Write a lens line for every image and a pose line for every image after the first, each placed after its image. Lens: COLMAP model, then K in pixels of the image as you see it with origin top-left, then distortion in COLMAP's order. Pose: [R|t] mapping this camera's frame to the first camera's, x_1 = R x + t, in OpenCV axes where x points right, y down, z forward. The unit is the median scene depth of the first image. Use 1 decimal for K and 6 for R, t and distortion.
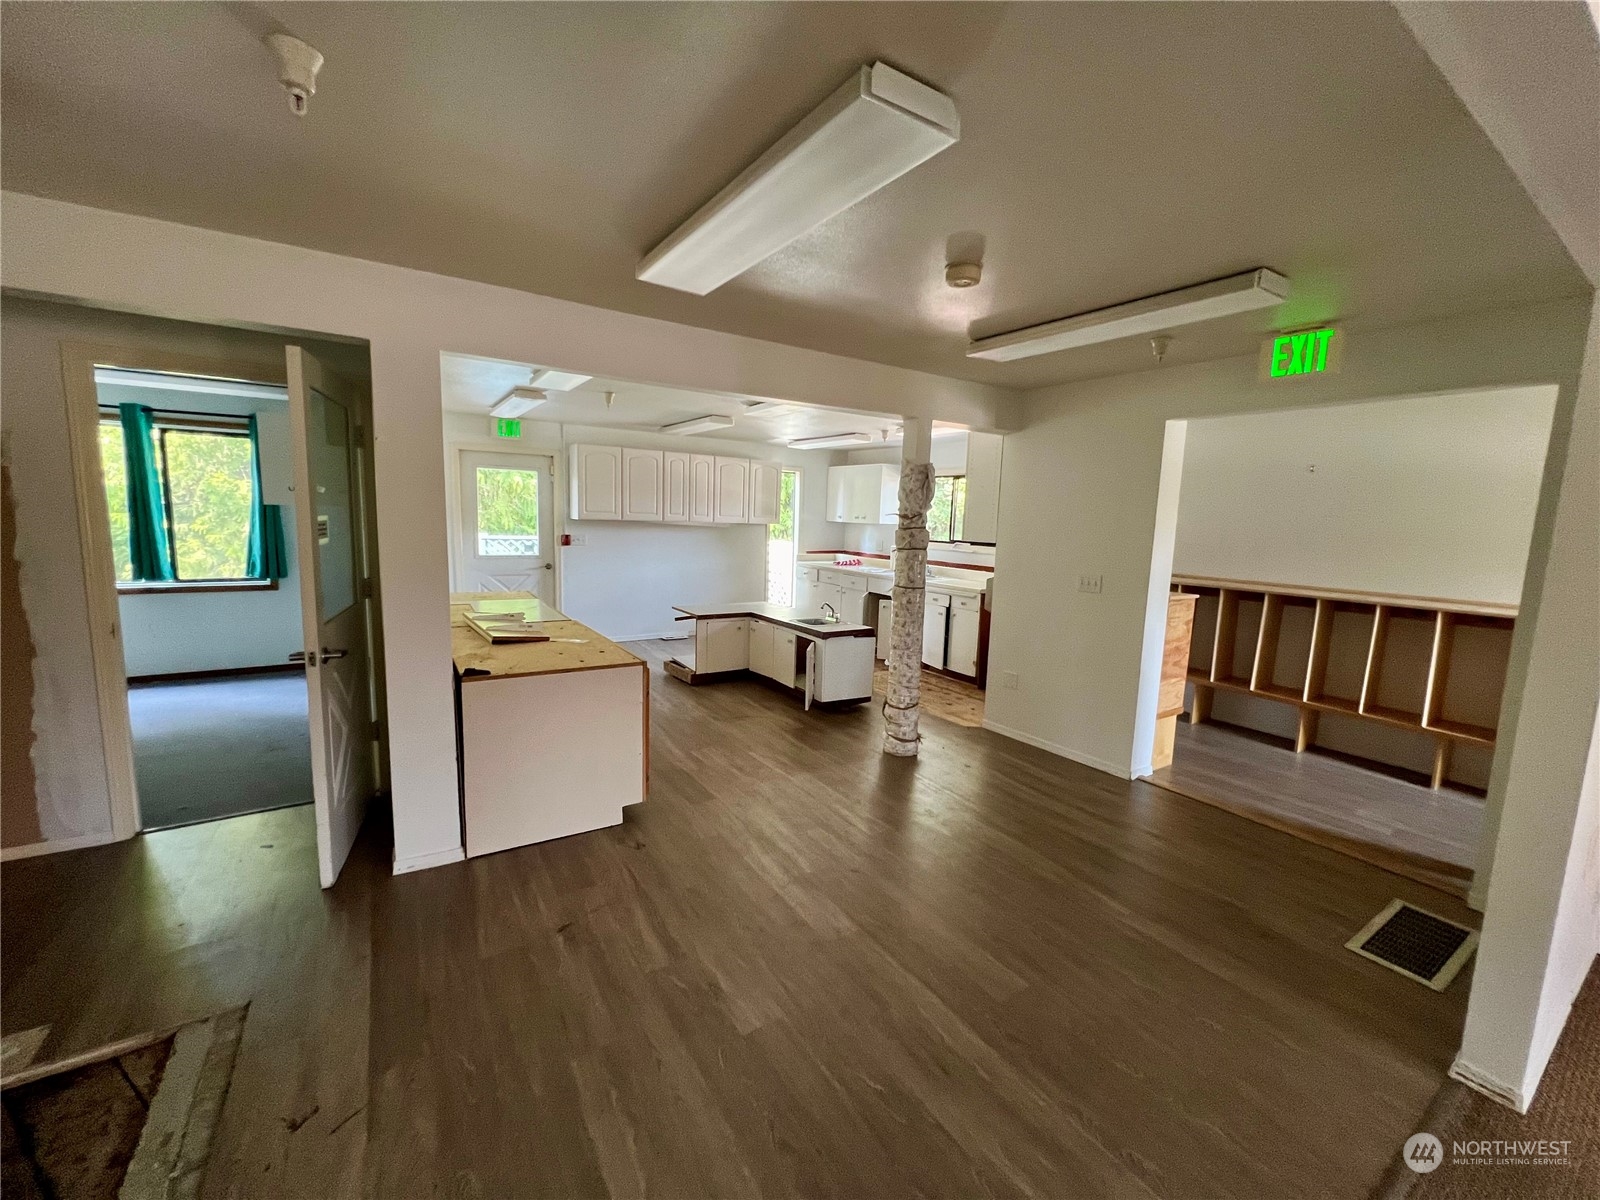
lens RADIAL K [[639.9, 0, 798.3], [0, 639.9, 588.4], [0, 0, 1]] dist [-0.001868, 0.000188]
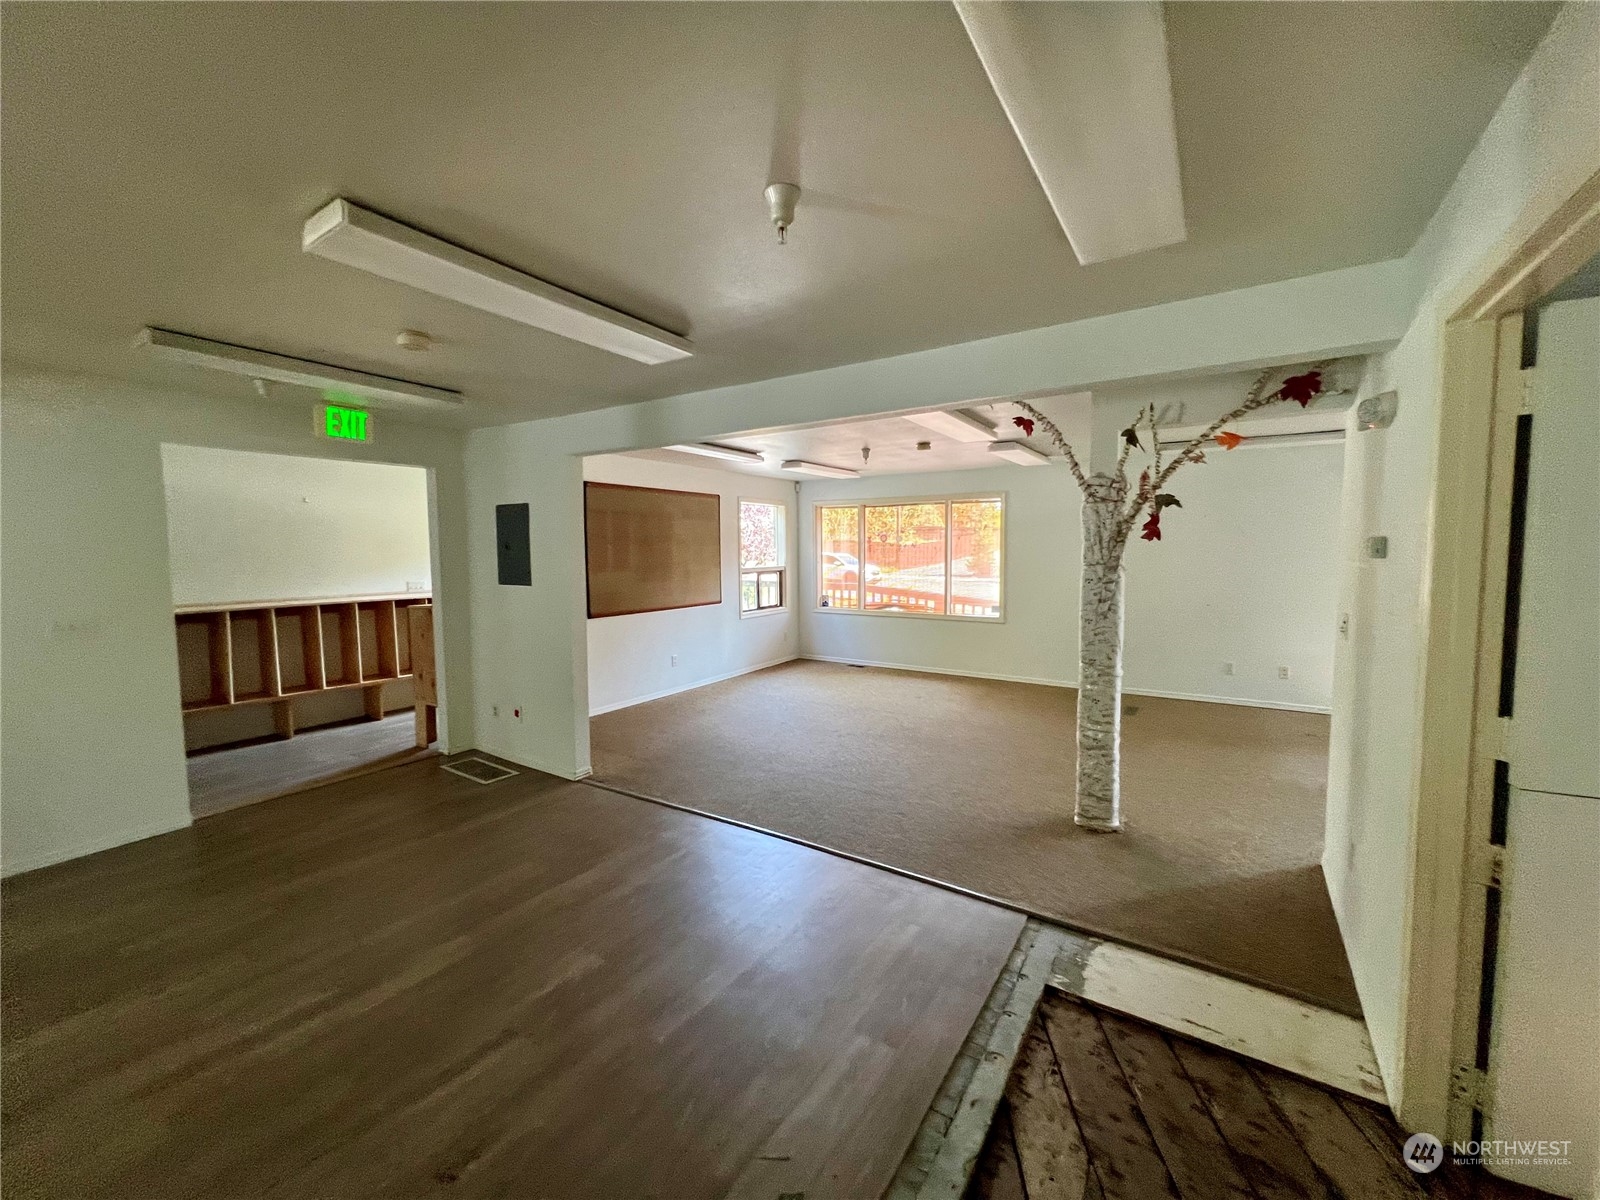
lens RADIAL K [[639.9, 0, 797.5], [0, 639.9, 597.8], [0, 0, 1]] dist [-0.001868, 0.000188]
pose [[-0.397926, -0.103093, 0.911607, -0.874712], [0.103597, 0.982261, 0.156305, -0.108839], [-0.911550, 0.156637, -0.380187, 0.675669]]
